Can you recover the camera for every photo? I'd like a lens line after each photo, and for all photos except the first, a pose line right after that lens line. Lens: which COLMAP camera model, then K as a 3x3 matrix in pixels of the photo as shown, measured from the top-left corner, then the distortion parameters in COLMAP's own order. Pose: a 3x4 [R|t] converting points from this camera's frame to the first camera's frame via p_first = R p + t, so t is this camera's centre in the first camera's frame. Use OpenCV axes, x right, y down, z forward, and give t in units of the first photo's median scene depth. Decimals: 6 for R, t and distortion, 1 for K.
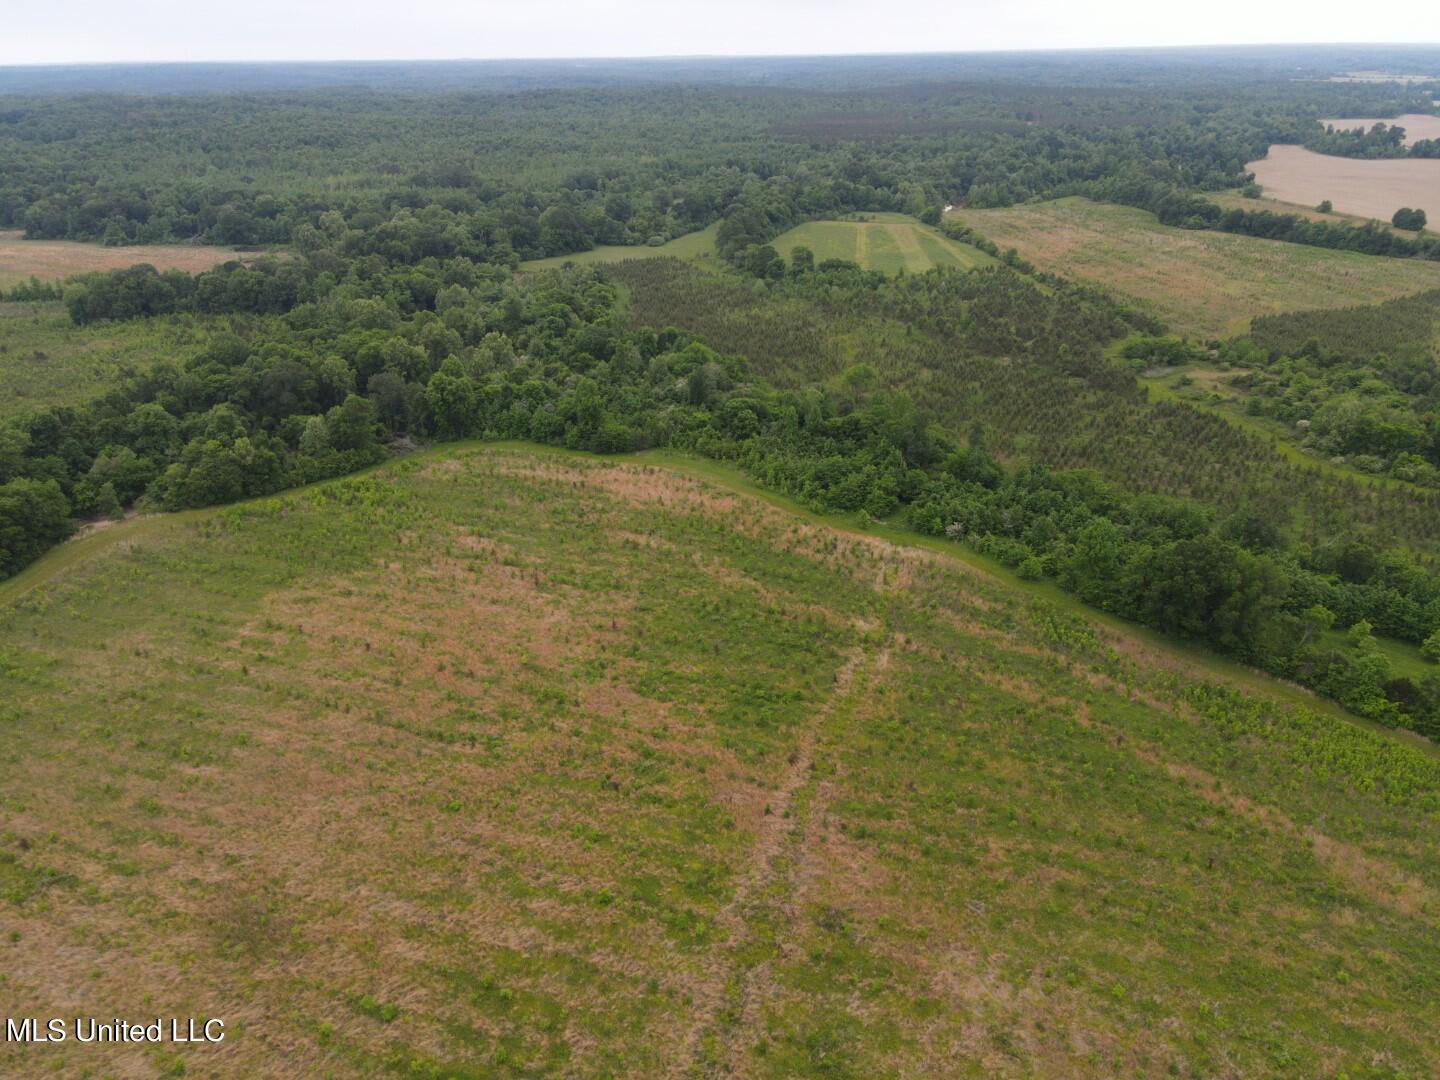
lens RADIAL K [[1056.0, 0, 718.9], [0, 1056.0, 537.2], [0, 0, 1]] dist [0.013728, -0.005005]
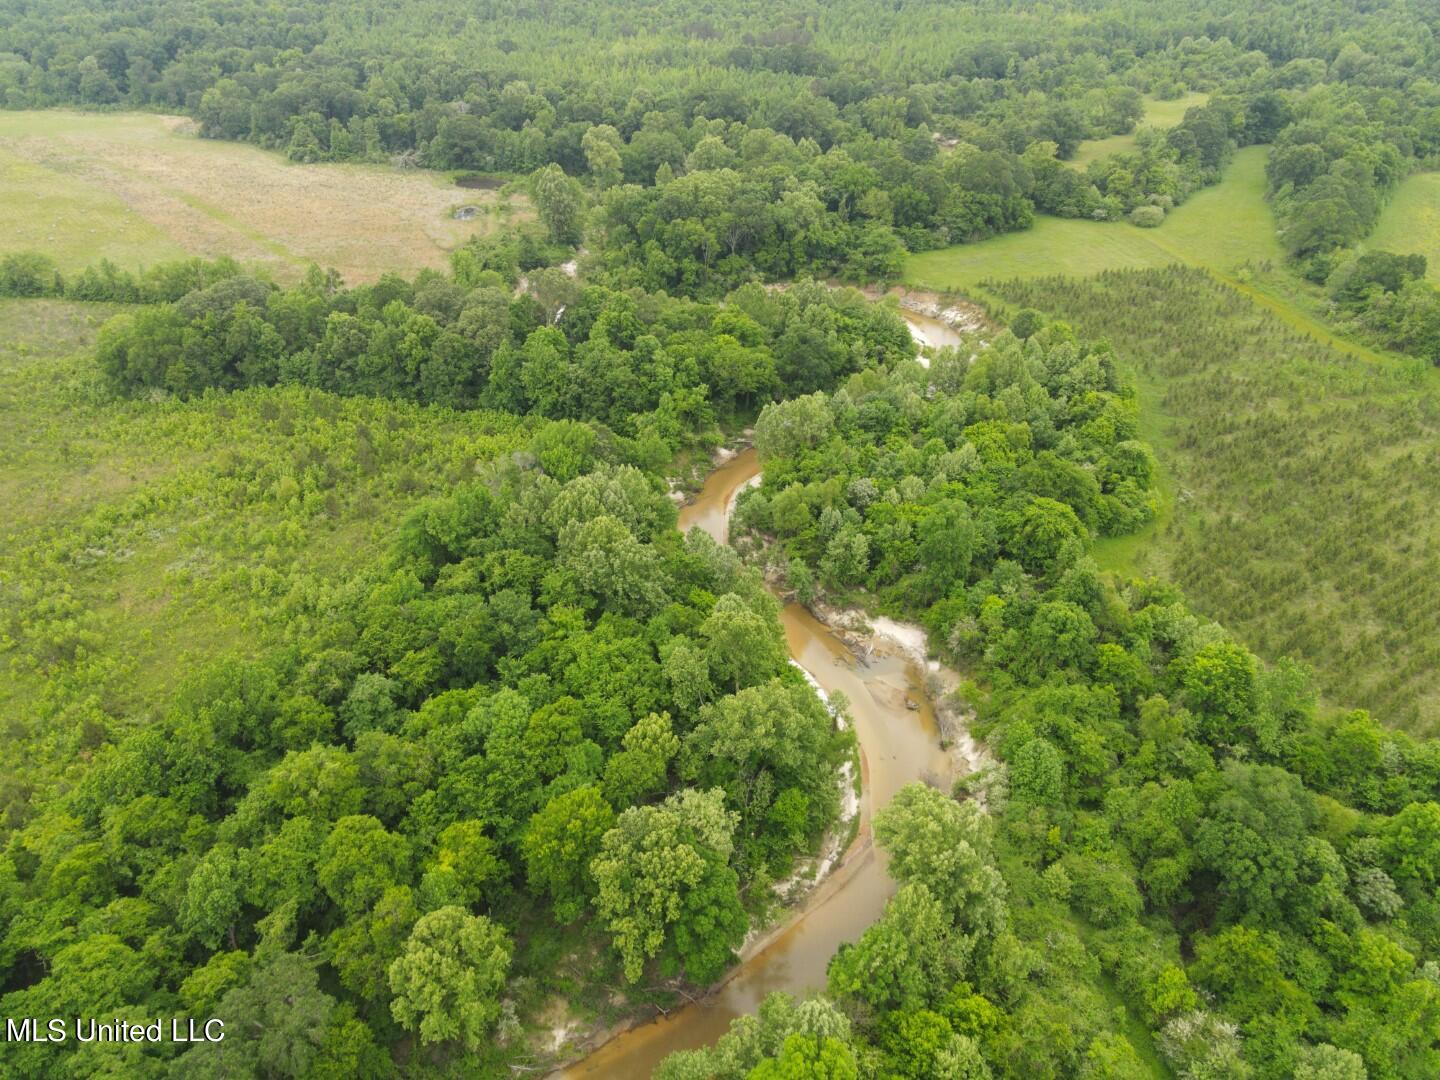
lens RADIAL K [[1056.0, 0, 721.4], [0, 1056.0, 536.7], [0, 0, 1]] dist [0.013728, -0.005005]
pose [[0.963002, 0.140438, -0.230010, -0.184070], [-0.105394, 0.981769, 0.158181, -0.269054], [0.248031, -0.128087, 0.960247, 0.591696]]
